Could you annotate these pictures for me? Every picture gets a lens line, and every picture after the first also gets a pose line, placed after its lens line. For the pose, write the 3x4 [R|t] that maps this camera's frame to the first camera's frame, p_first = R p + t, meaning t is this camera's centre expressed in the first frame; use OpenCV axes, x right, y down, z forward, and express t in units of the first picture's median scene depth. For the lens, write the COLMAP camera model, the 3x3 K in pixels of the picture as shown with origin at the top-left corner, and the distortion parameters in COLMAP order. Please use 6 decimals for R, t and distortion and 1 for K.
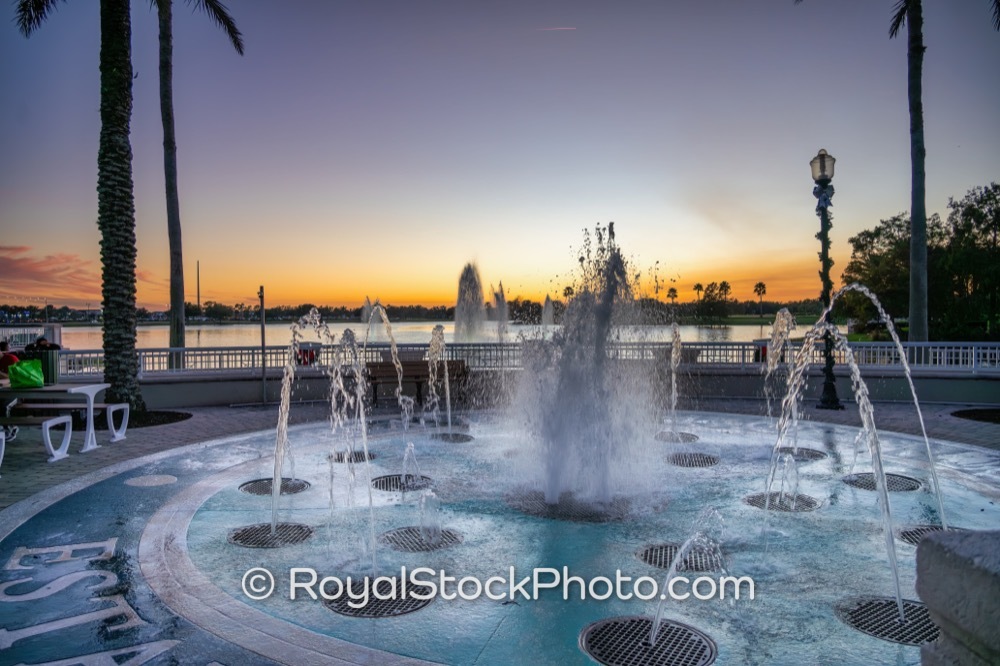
lens RADIAL K [[663.2, 0, 500.0], [0, 663.2, 333.0], [0, 0, 1]] dist [-0.001813, -0.006625]
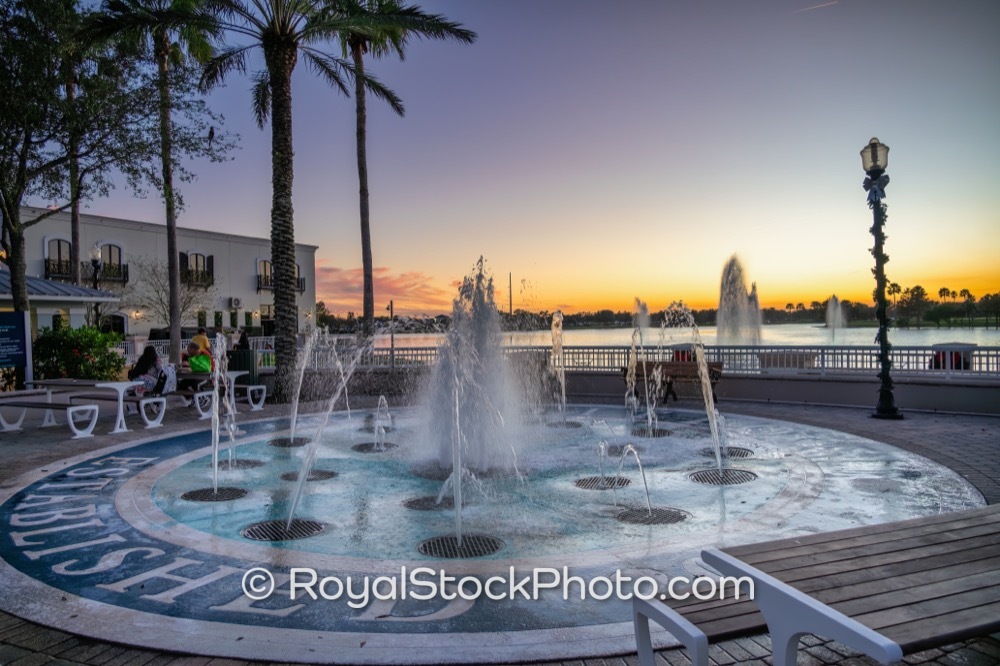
lens RADIAL K [[663.2, 0, 500.0], [0, 663.2, 333.0], [0, 0, 1]] dist [-0.001813, -0.006625]
pose [[0.896312, -0.005344, -0.443391, 0.425854], [0.002140, 0.999968, -0.007726, 0.002367], [0.443418, 0.005976, 0.896295, -0.059192]]
